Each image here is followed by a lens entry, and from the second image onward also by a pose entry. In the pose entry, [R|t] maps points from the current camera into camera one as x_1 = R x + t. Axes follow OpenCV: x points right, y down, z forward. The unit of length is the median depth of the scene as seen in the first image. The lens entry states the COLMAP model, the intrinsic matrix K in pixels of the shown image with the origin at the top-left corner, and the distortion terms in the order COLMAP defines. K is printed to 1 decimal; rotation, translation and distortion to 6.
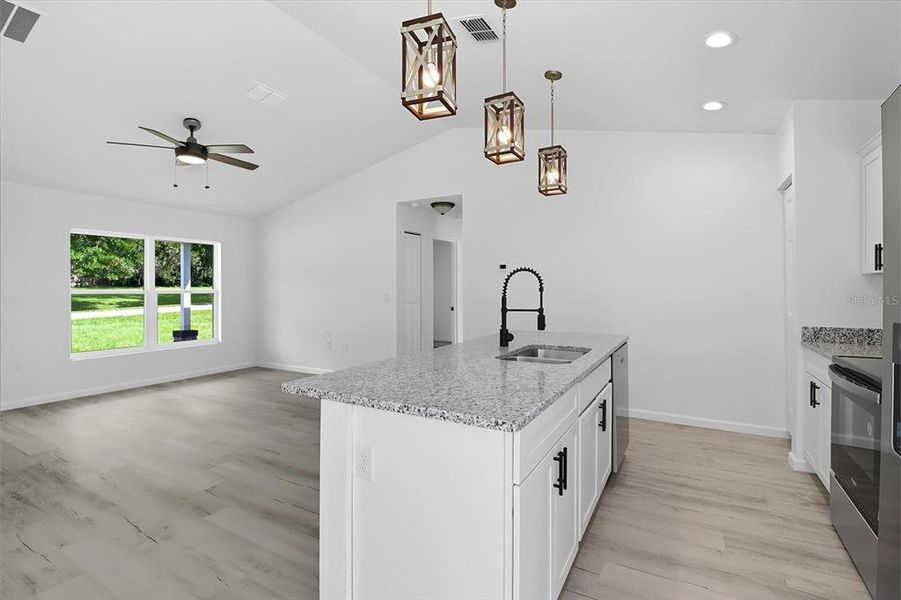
lens RADIAL K [[431.1, 0, 458.9], [0, 431.1, 285.9], [0, 0, 1]] dist [-0.014923, -0.002016]
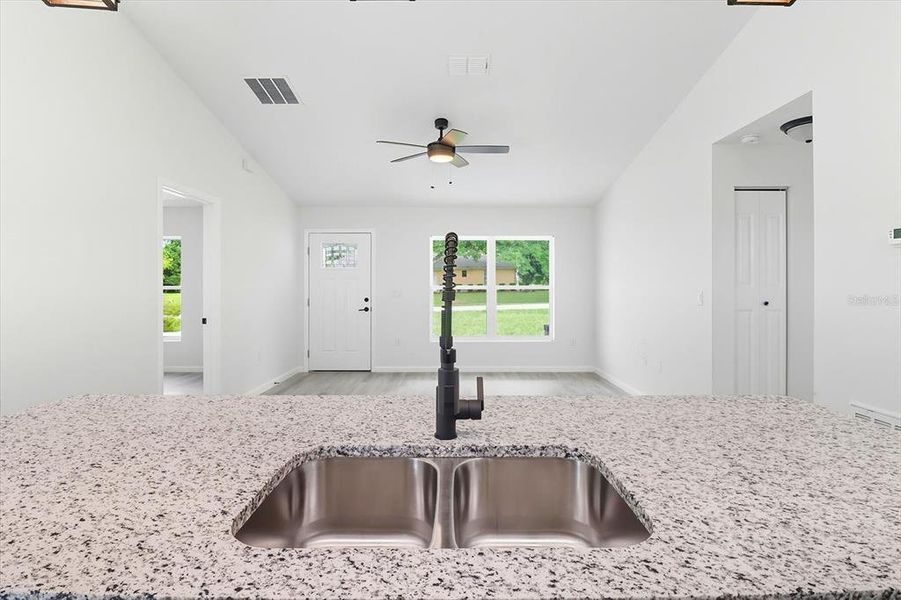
lens RADIAL K [[440.6, 0, 448.2], [0, 440.6, 293.6], [0, 0, 1]] dist [0.019256, 0.000450]
pose [[0.484239, 0.016070, -0.874788, 0.217771], [0.011417, 0.999630, 0.024683, -0.004587], [0.874861, -0.021940, 0.483876, 0.374512]]
